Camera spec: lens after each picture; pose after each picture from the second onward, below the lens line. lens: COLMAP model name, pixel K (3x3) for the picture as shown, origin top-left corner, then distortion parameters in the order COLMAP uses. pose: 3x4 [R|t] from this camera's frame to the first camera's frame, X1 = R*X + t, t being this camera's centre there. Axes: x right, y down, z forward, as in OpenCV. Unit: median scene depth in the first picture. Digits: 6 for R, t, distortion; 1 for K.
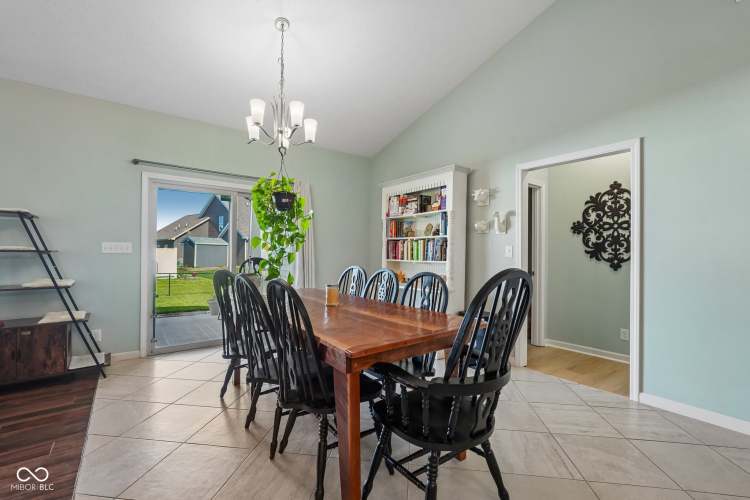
lens RADIAL K [[330.3, 0, 373.7], [0, 330.3, 250.1], [0, 0, 1]] dist [-0.011378, 0.004999]
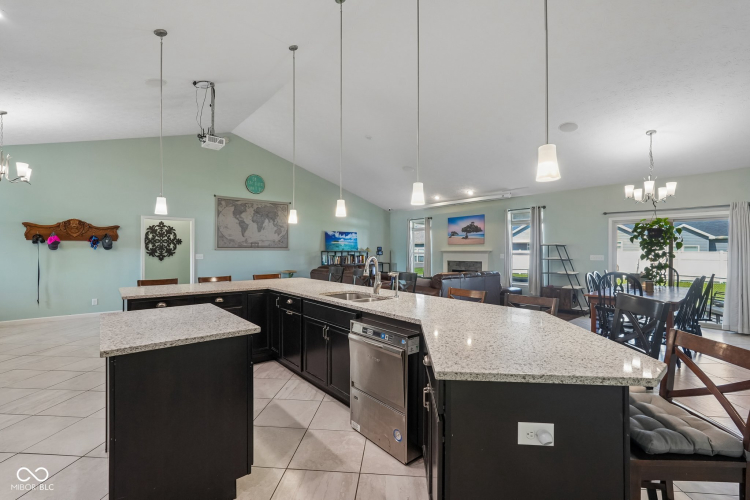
lens RADIAL K [[330.3, 0, 379.2], [0, 330.3, 254.5], [0, 0, 1]] dist [-0.011378, 0.004999]
pose [[0.066938, 0.002938, -0.997753, 1.097537], [0.005835, 0.999977, 0.003336, -0.041257], [0.997740, -0.006045, 0.066920, -0.448833]]
